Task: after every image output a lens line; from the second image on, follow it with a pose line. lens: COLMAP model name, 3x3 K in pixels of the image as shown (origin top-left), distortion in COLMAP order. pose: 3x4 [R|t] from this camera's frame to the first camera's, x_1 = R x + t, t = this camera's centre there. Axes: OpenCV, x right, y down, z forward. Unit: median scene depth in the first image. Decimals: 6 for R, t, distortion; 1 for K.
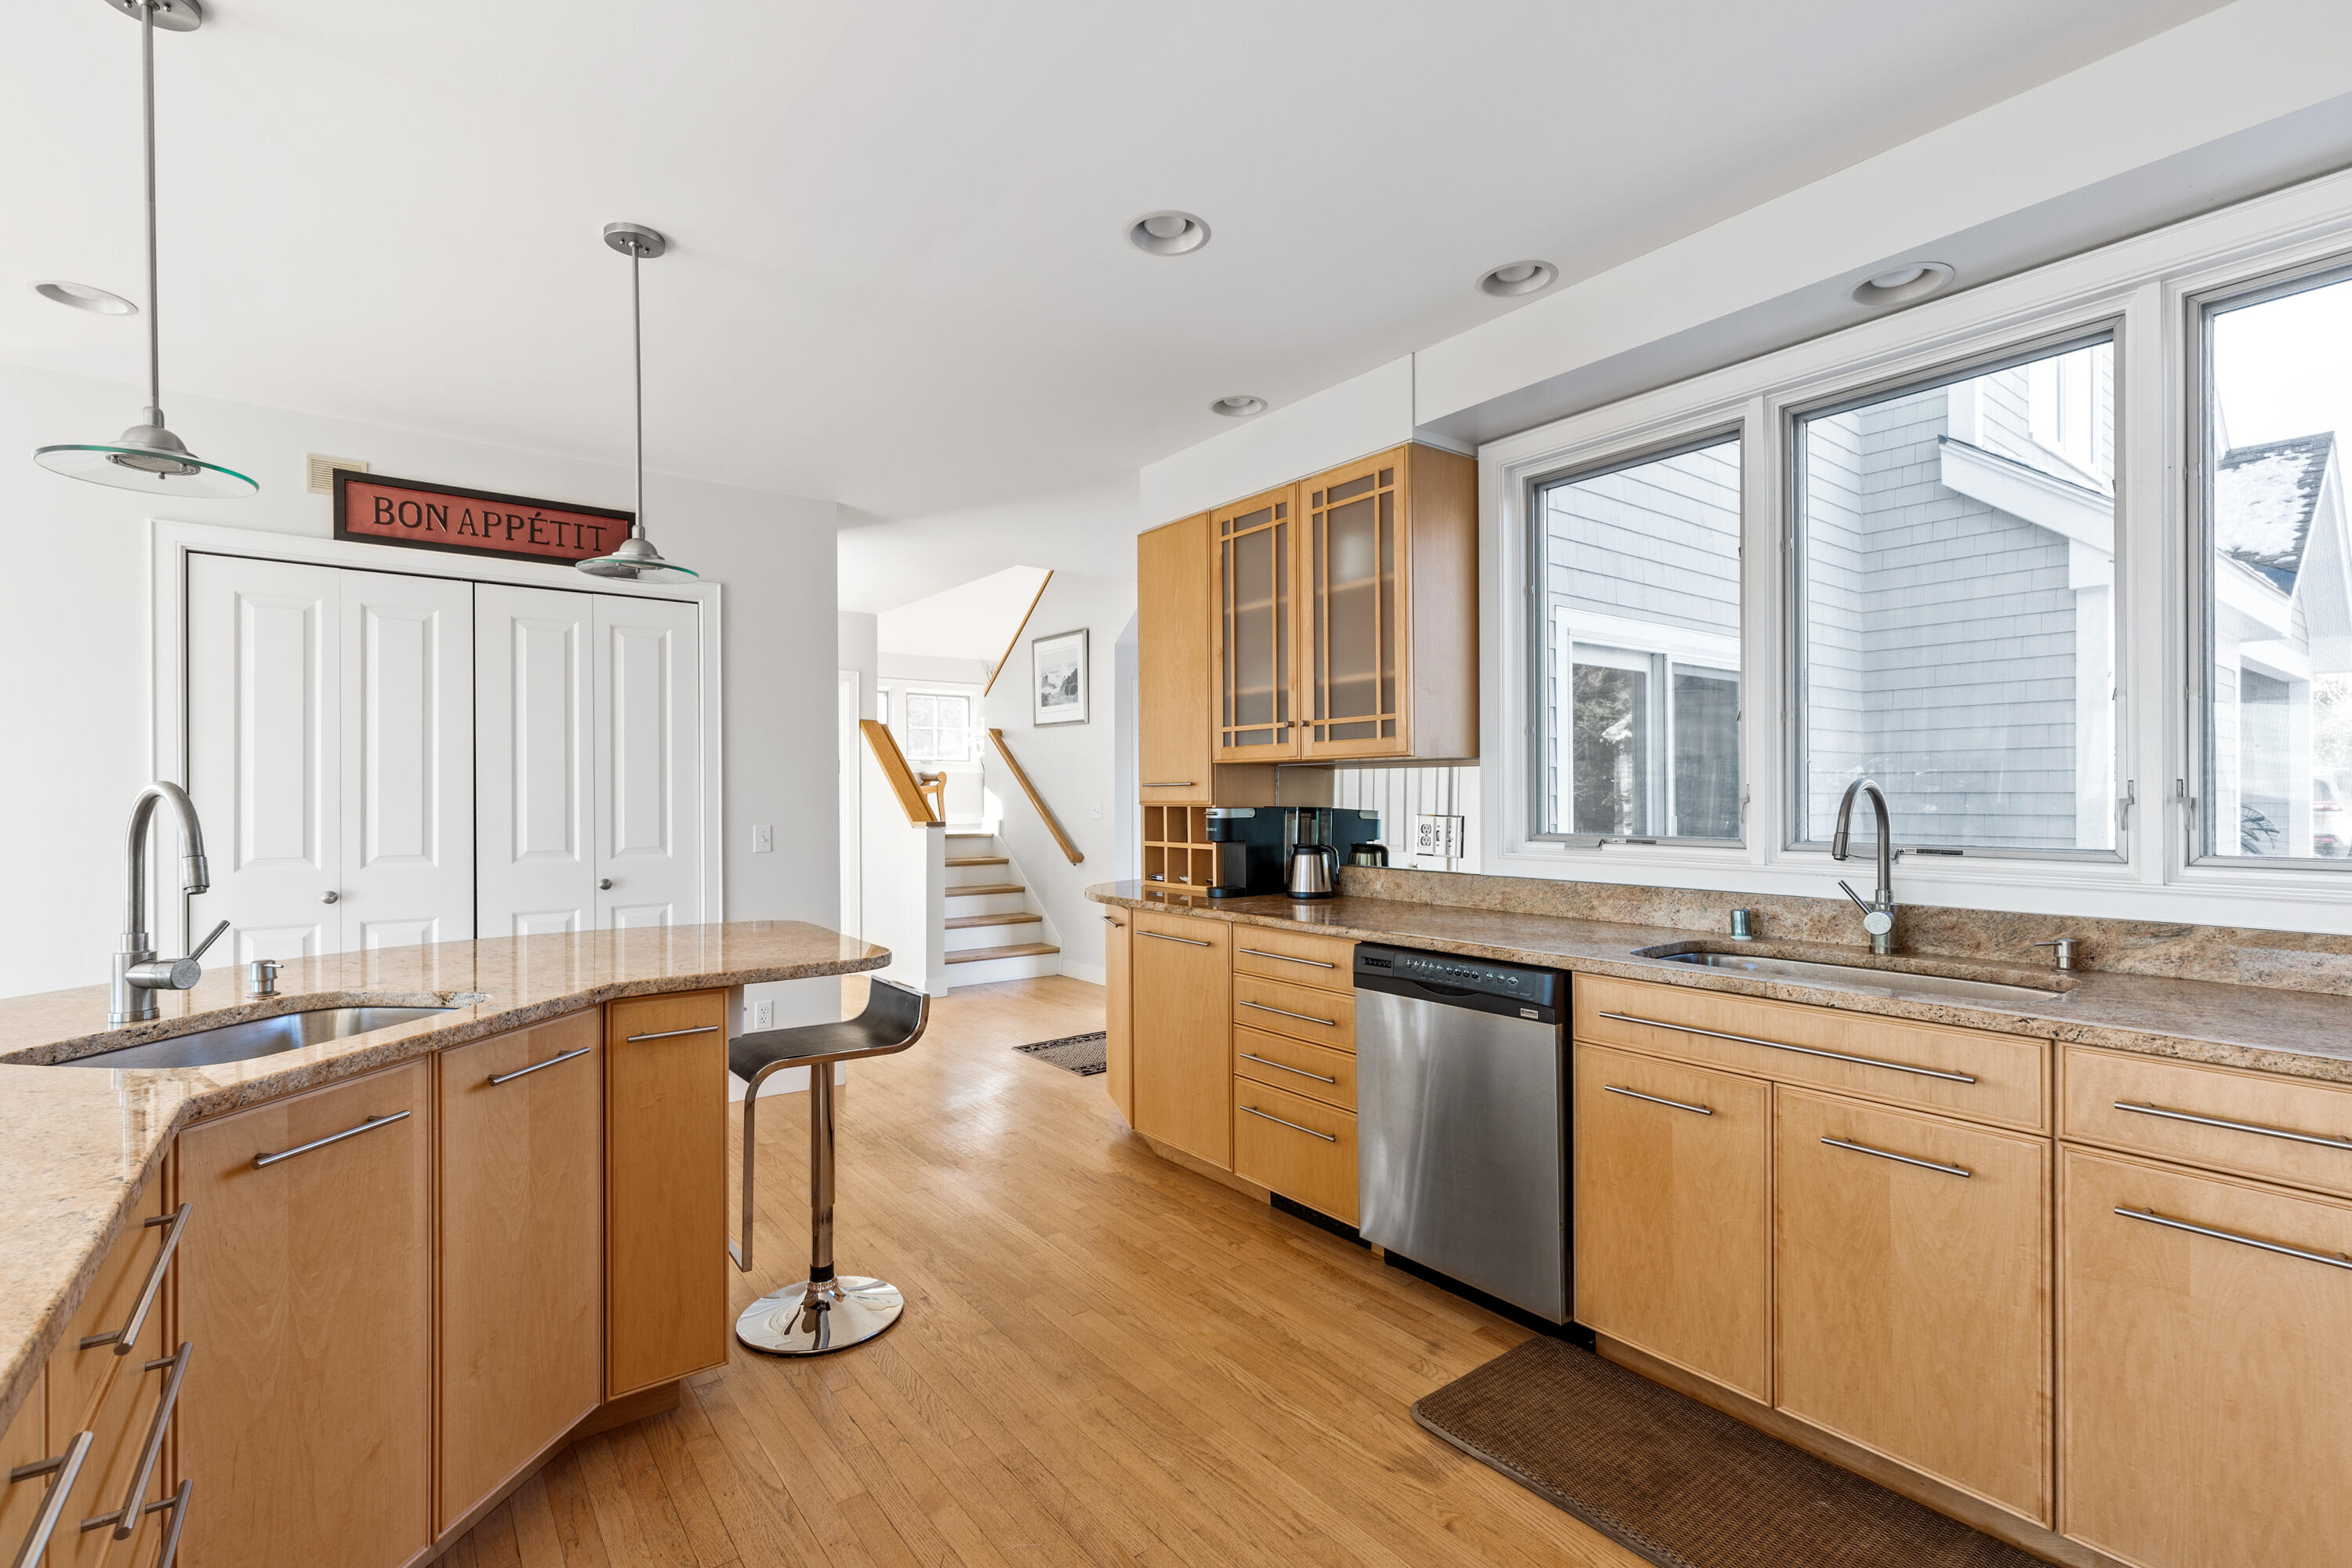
lens RADIAL K [[1068.4, 0, 1176.7], [0, 1068.4, 790.9], [0, 0, 1]] dist [0.008592, 0.000219]
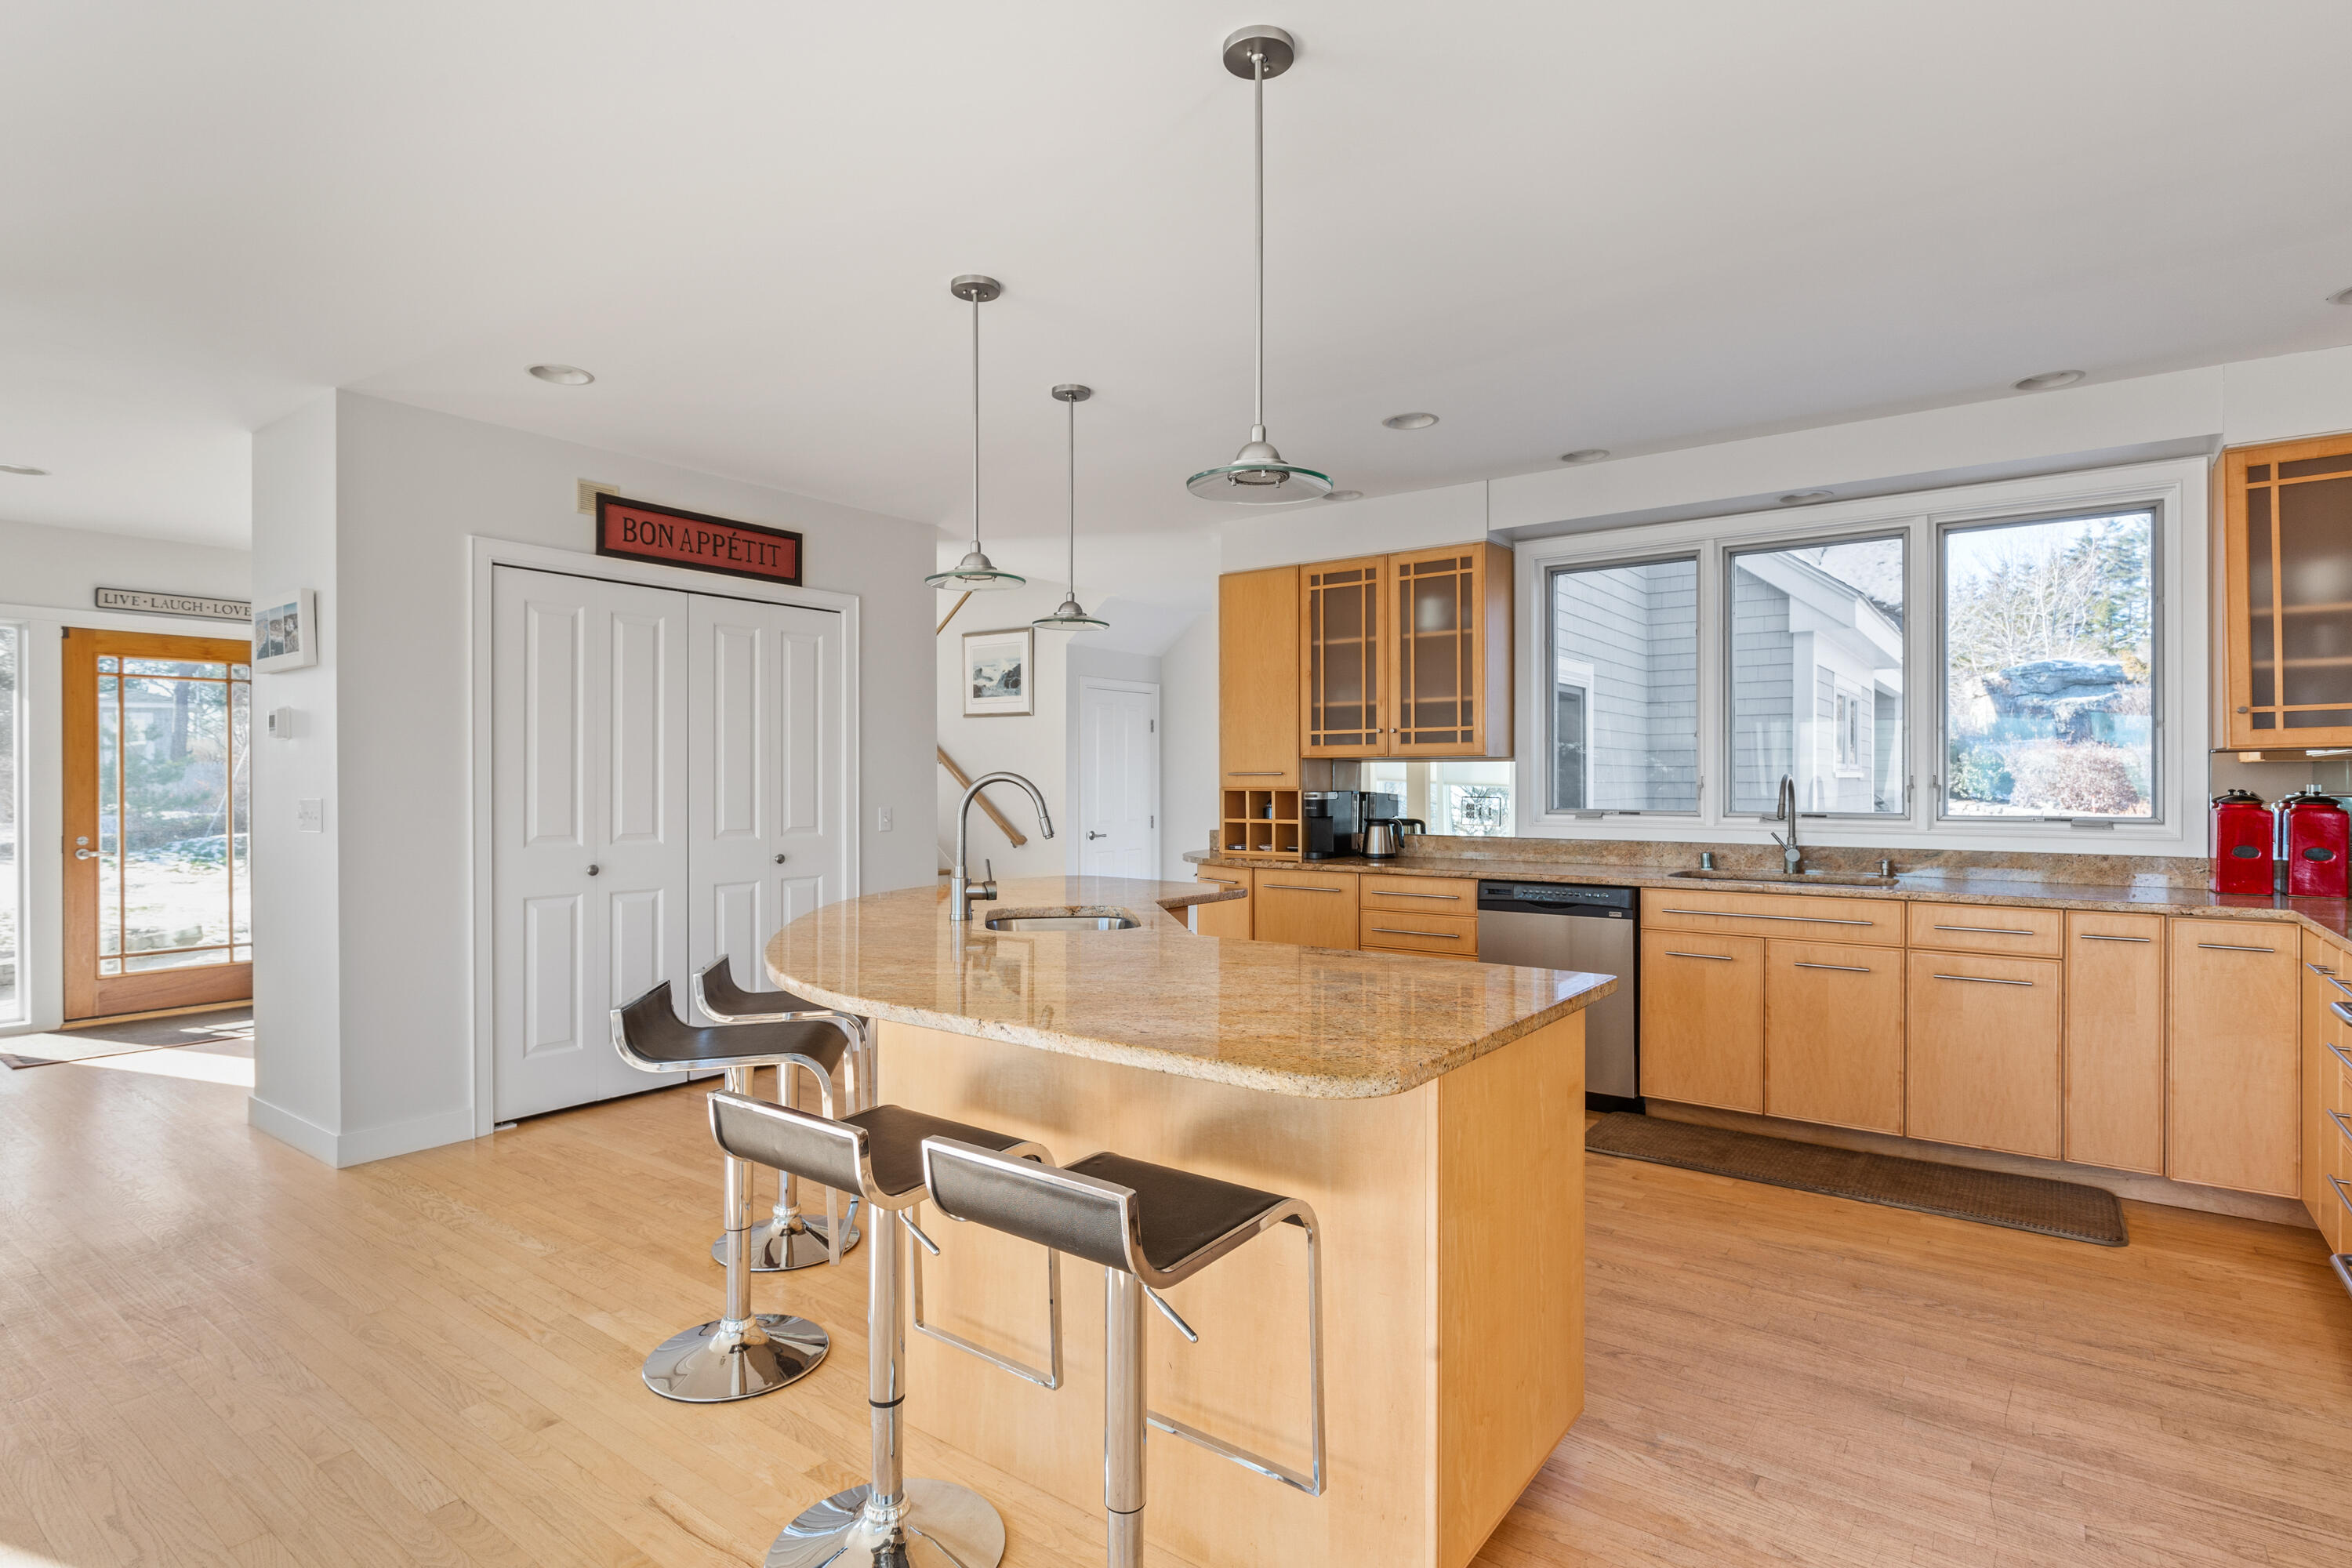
lens RADIAL K [[1184.2, 0, 1177.3], [0, 1184.2, 780.3], [0, 0, 1]] dist [0.005402, 0.000579]
pose [[0.960877, 0.003294, 0.276955, -0.604772], [-0.003899, 0.999991, 0.001631, -0.000079], [-0.276947, -0.002647, 0.960881, -0.419314]]
